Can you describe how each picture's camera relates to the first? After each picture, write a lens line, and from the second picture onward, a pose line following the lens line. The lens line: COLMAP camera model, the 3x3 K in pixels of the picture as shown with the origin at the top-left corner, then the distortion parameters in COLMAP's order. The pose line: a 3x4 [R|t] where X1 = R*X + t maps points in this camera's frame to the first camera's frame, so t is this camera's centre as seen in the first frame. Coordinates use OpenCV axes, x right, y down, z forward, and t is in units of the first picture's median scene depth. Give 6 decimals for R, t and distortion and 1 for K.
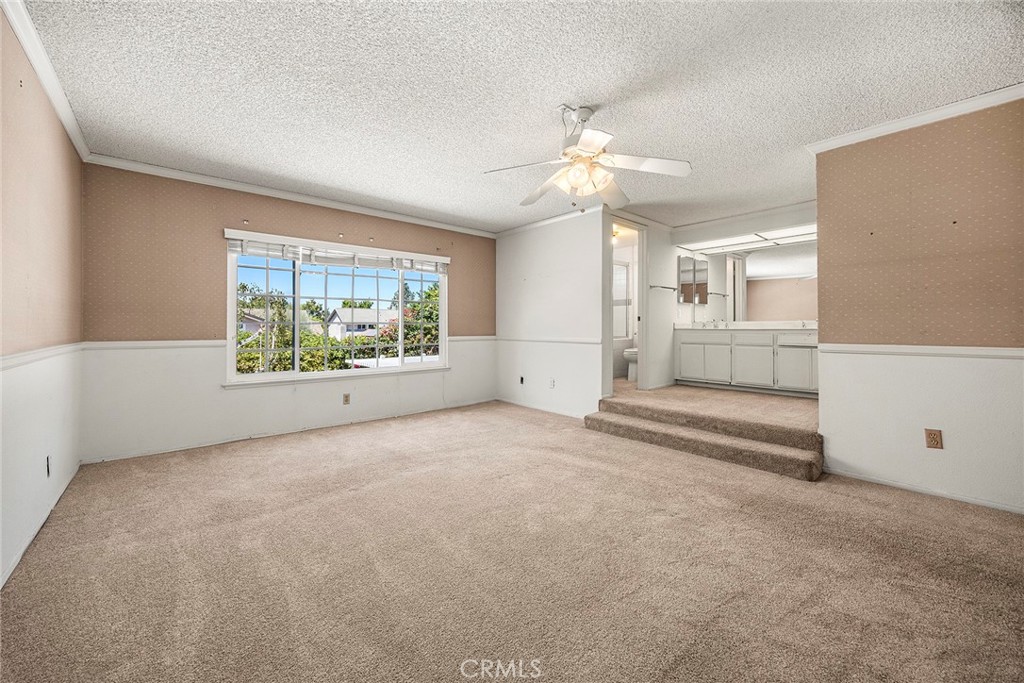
lens RADIAL K [[395.5, 0, 511.8], [0, 395.5, 333.4], [0, 0, 1]] dist [-0.000118, 0.000511]
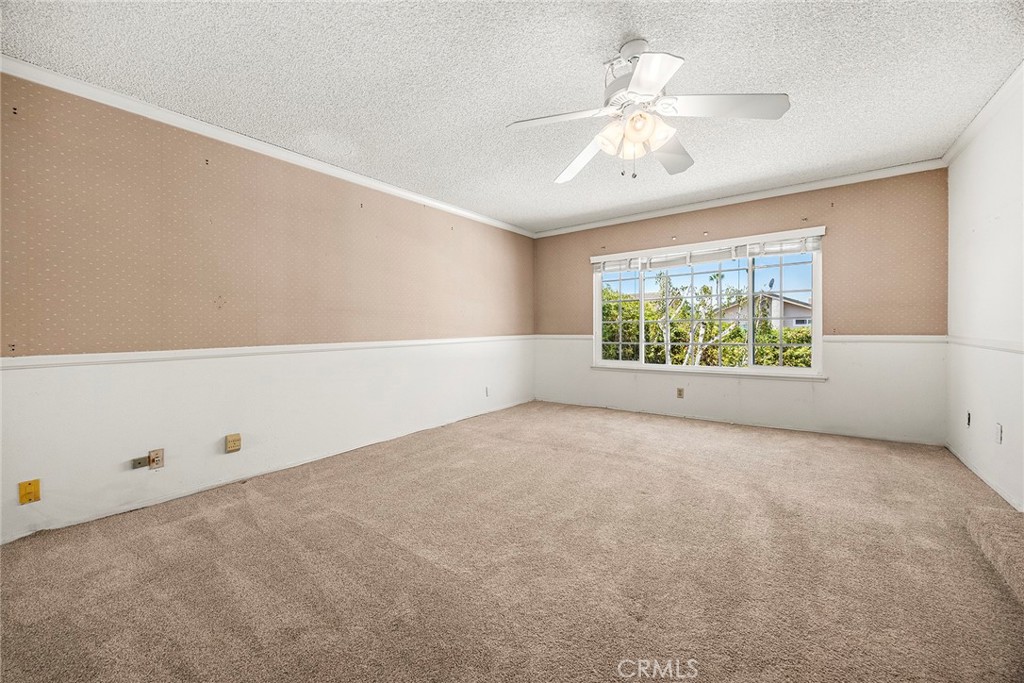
lens RADIAL K [[395.5, 0, 514.1], [0, 395.5, 335.5], [0, 0, 1]] dist [-0.000118, 0.000511]
pose [[0.216890, 0.017417, -0.976041, 0.590222], [0.000745, 0.999838, 0.018007, -0.007151], [0.976196, -0.004633, 0.216842, 0.399141]]
